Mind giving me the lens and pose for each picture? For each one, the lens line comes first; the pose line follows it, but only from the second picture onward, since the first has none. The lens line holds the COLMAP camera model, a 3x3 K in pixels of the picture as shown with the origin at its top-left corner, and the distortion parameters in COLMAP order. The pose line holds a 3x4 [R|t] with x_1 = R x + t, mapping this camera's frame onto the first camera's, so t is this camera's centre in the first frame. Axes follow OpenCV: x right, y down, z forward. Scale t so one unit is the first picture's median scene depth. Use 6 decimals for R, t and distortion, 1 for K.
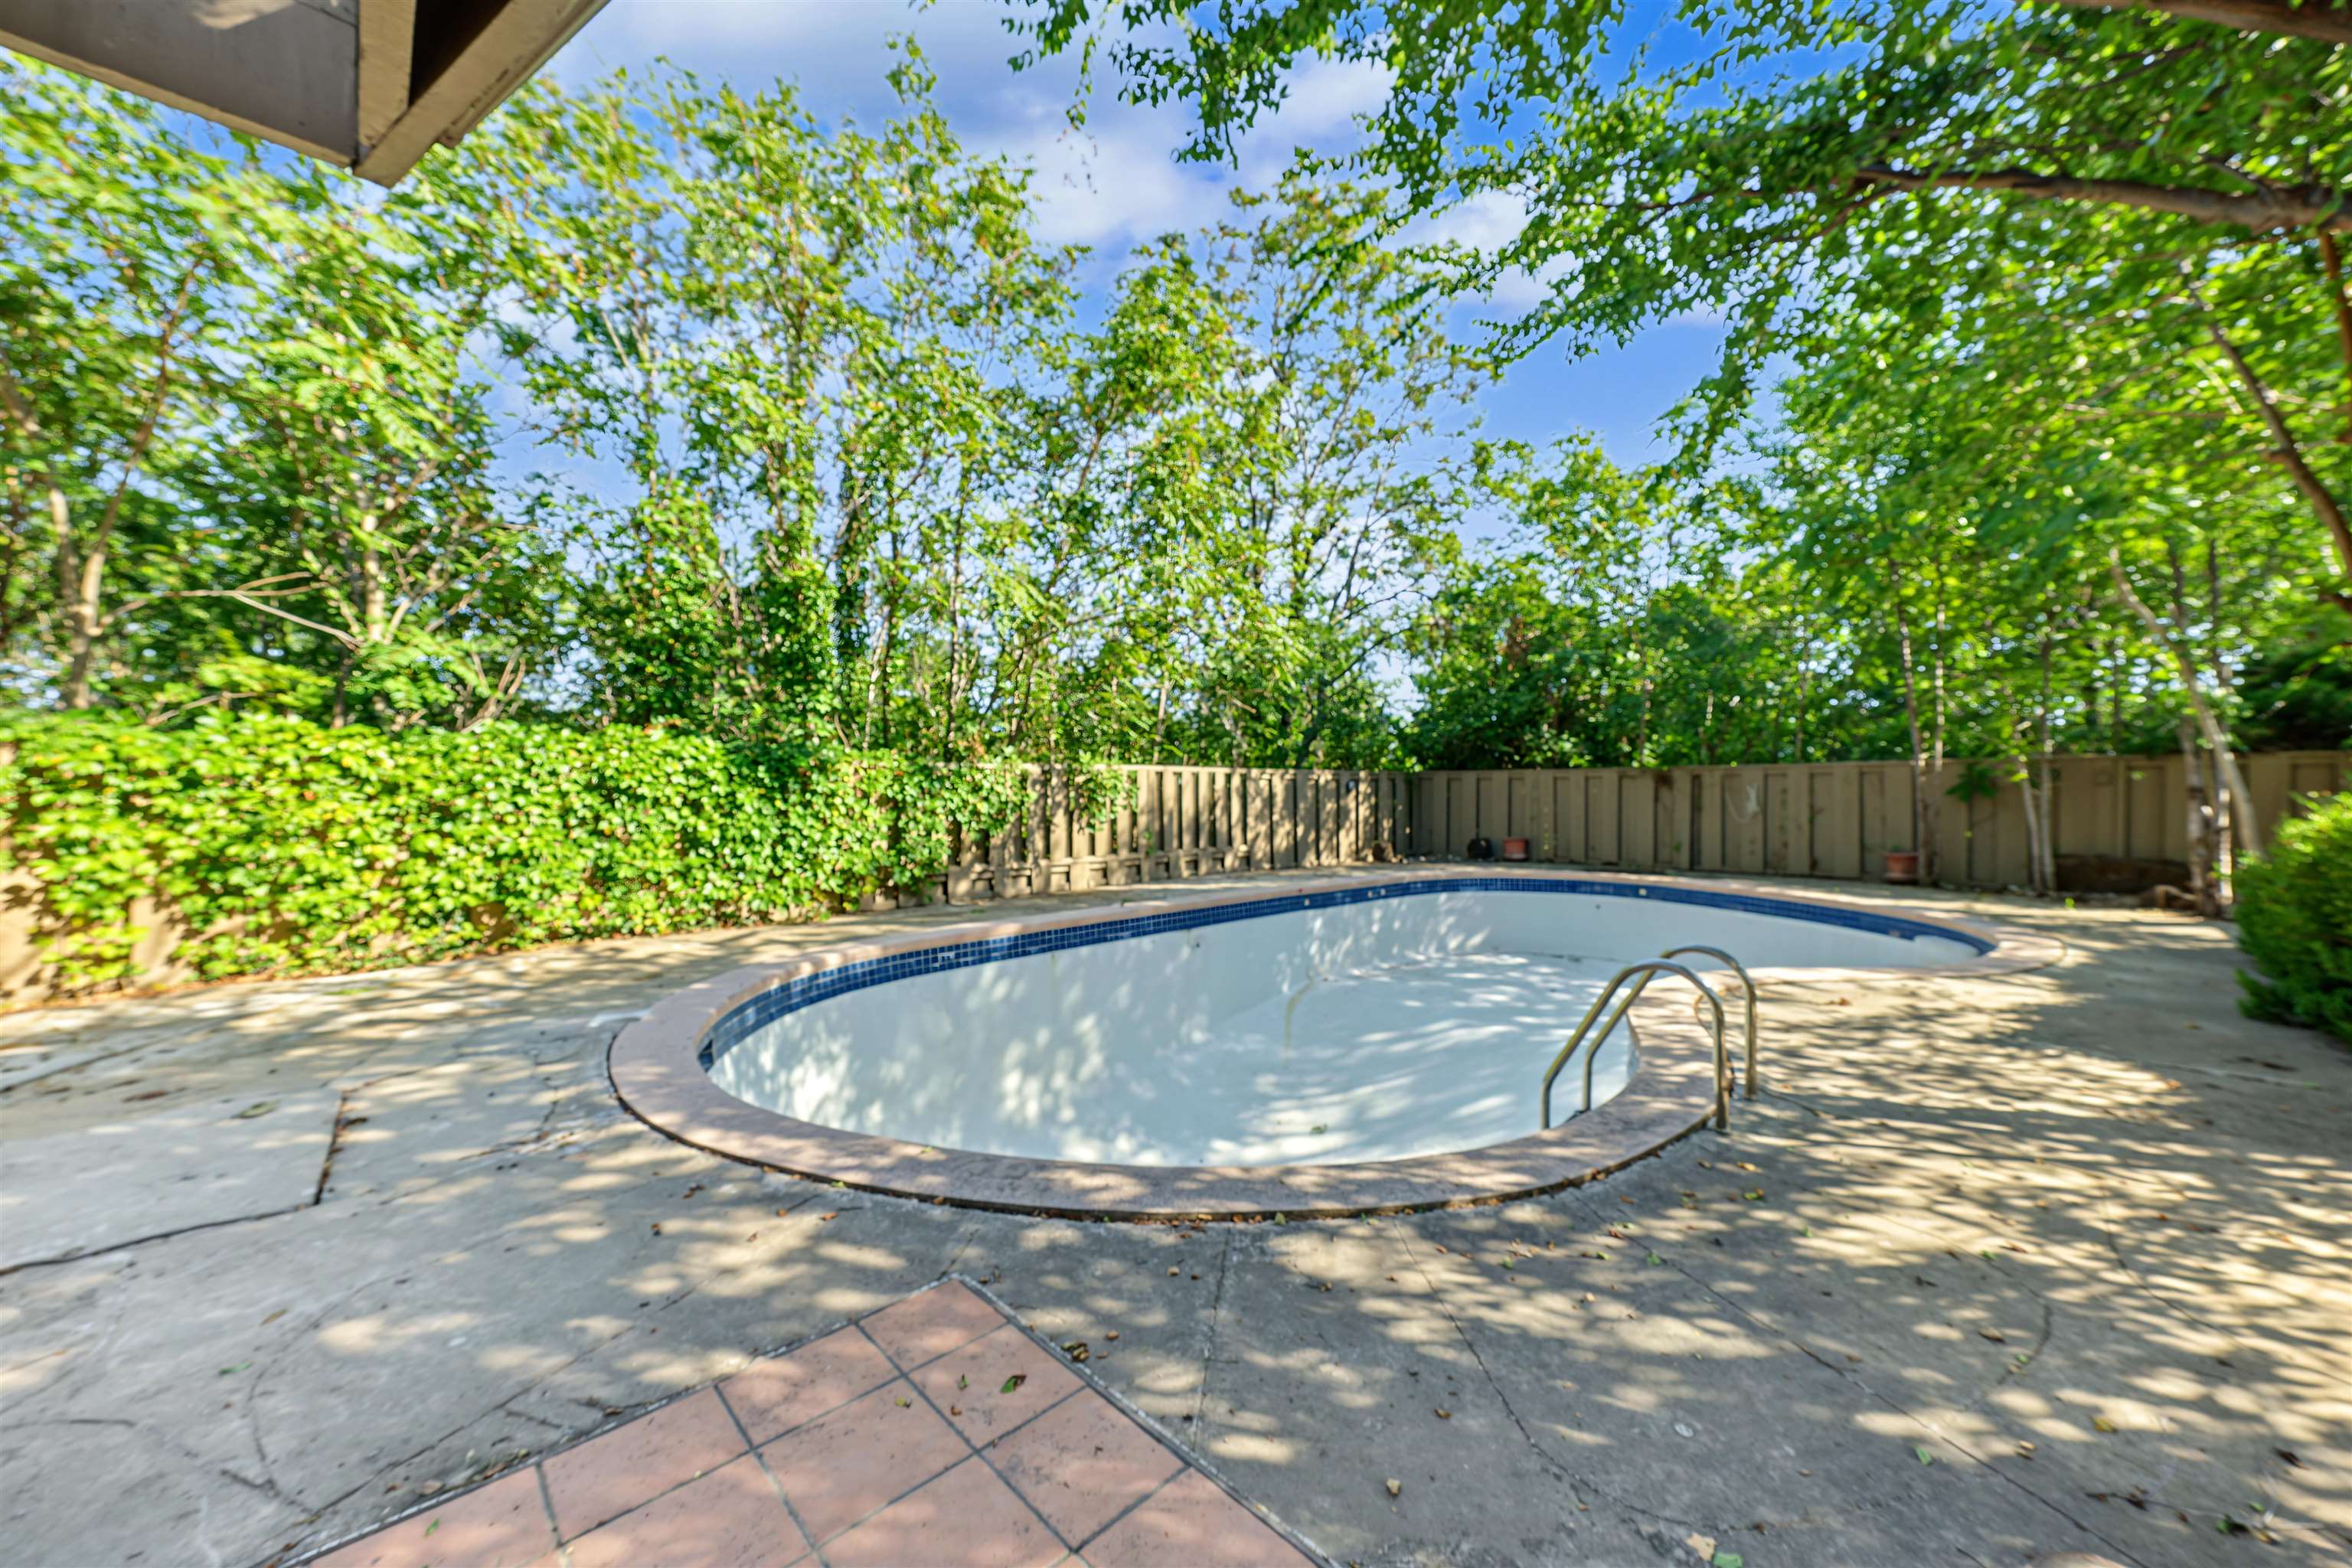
lens RADIAL K [[842.0, 0, 1182.1], [0, 842.0, 795.3], [0, 0, 1]] dist [-0.000137, -0.000009]
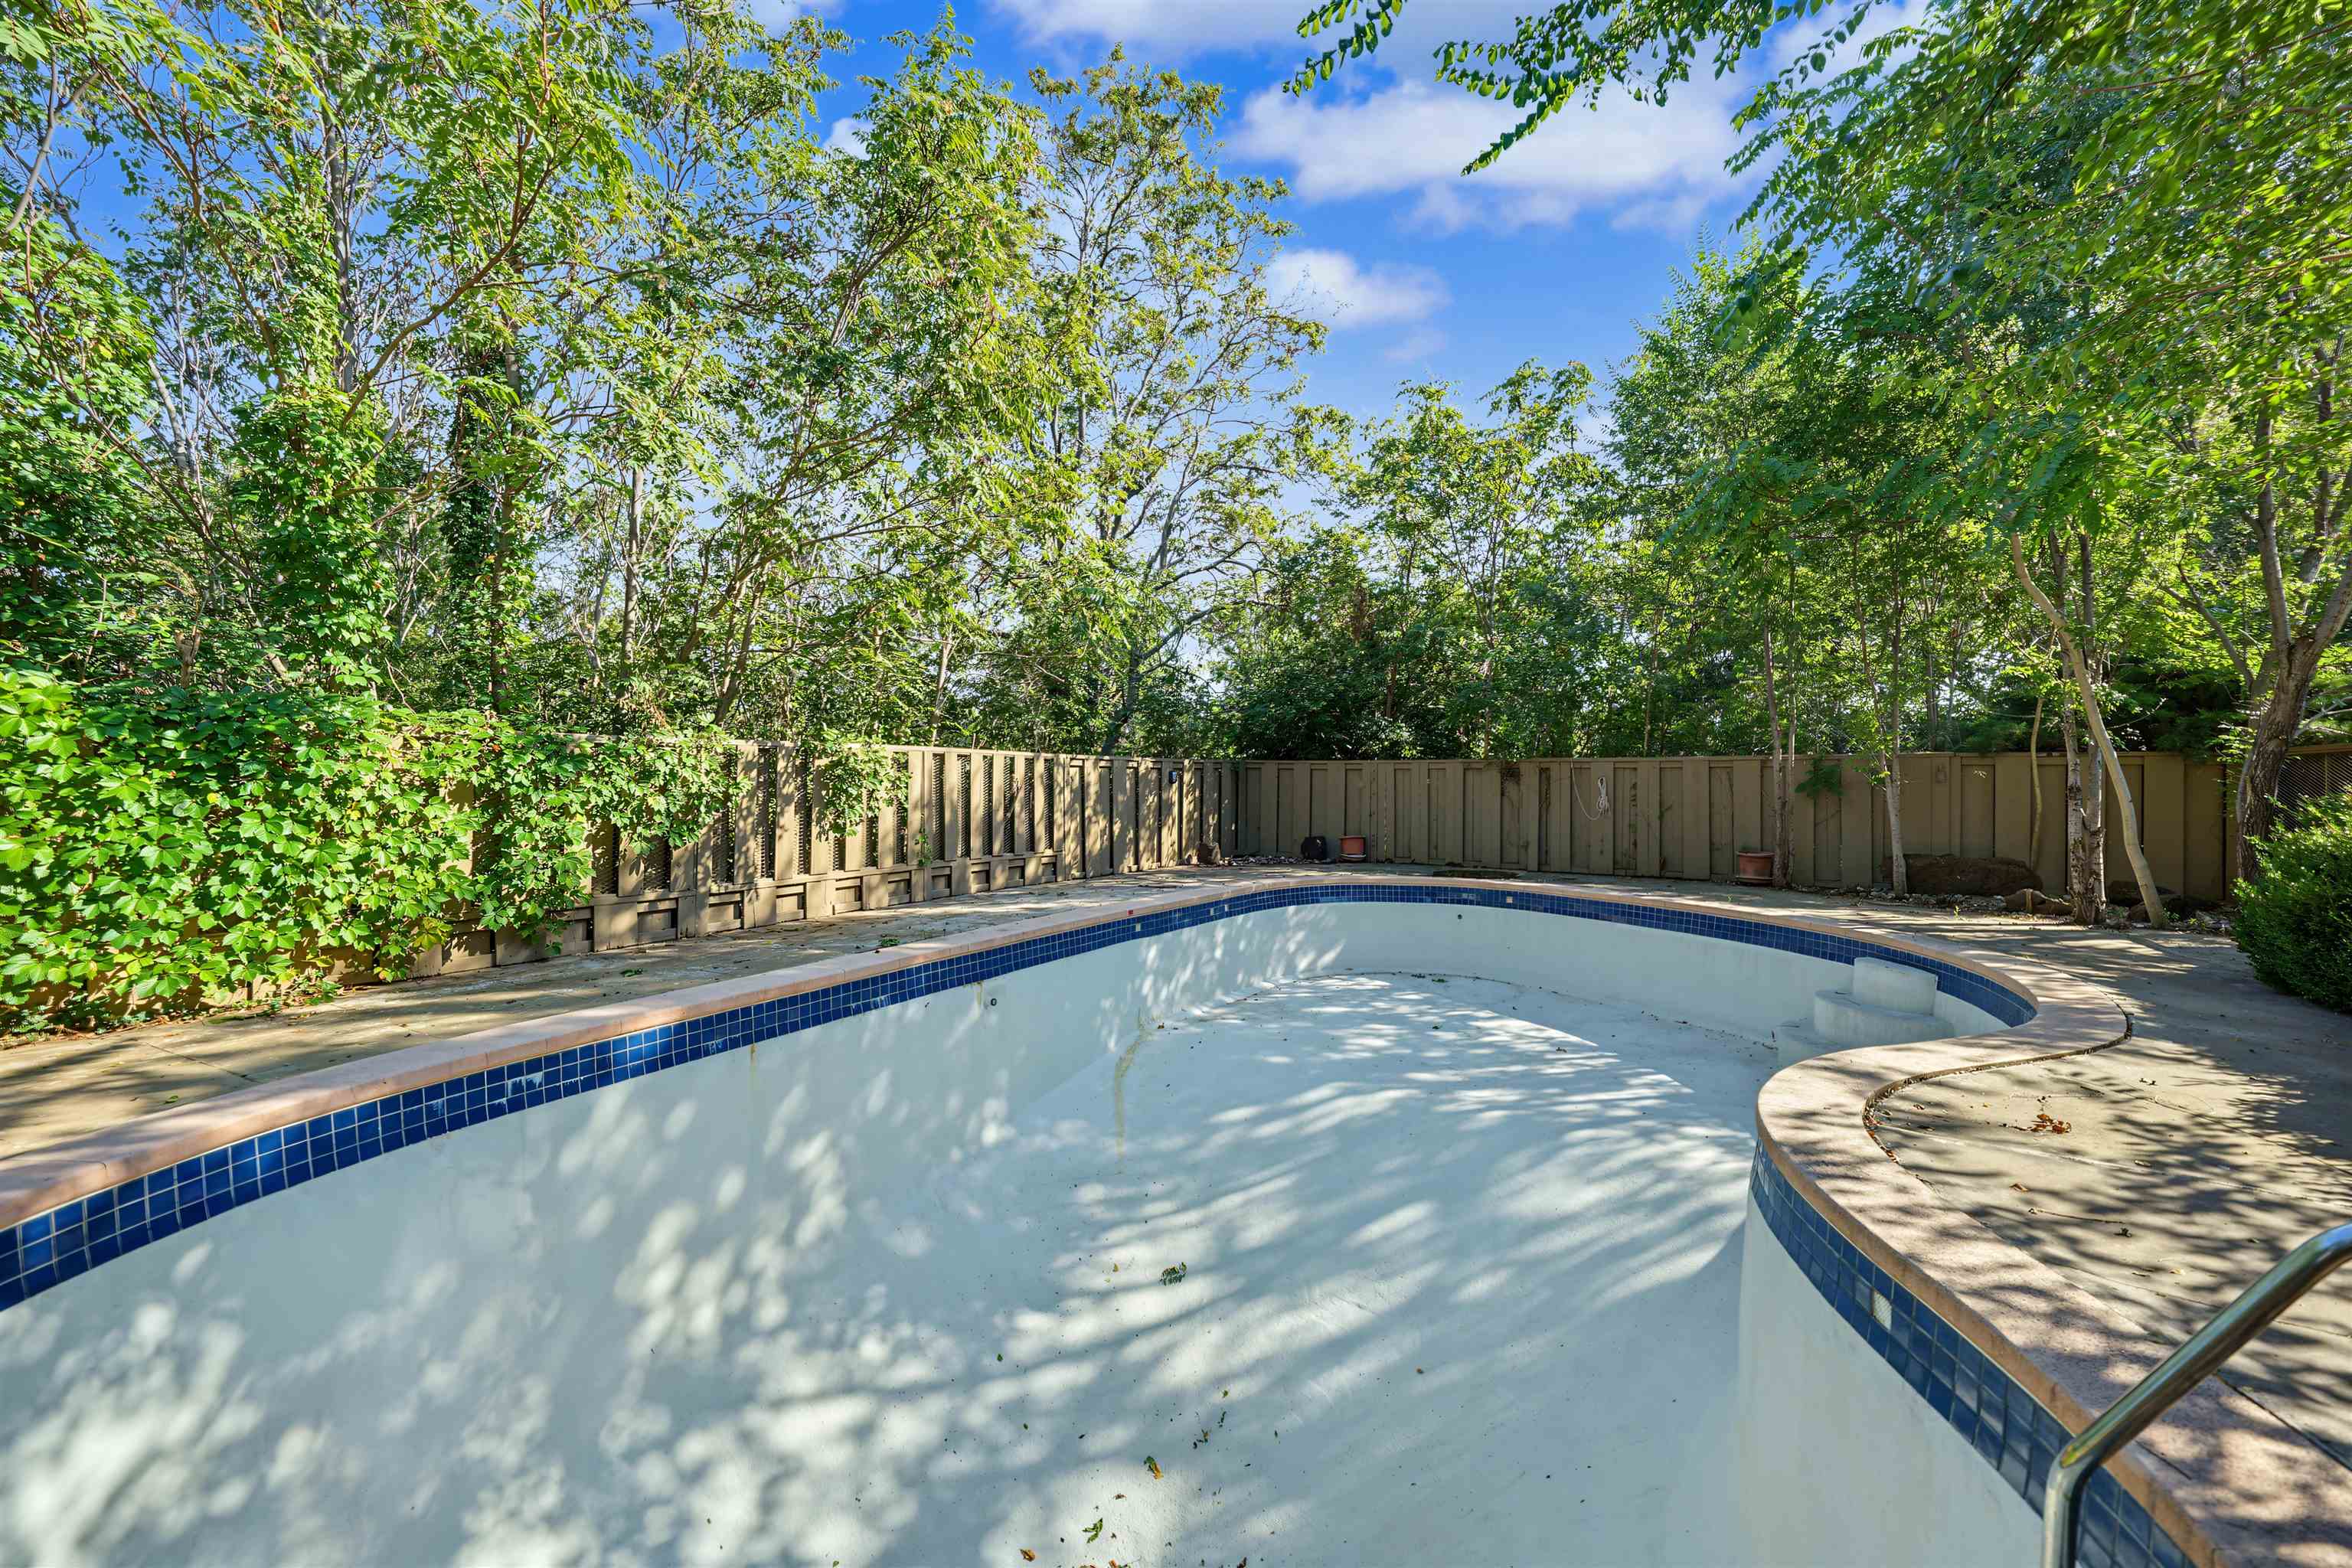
lens RADIAL K [[842.0, 0, 1182.1], [0, 842.0, 795.3], [0, 0, 1]] dist [-0.000137, -0.000009]
pose [[0.969542, 0.004622, 0.244882, -0.000450], [-0.008028, 0.999884, 0.012914, -0.003056], [-0.244794, -0.014487, 0.969467, 0.235399]]
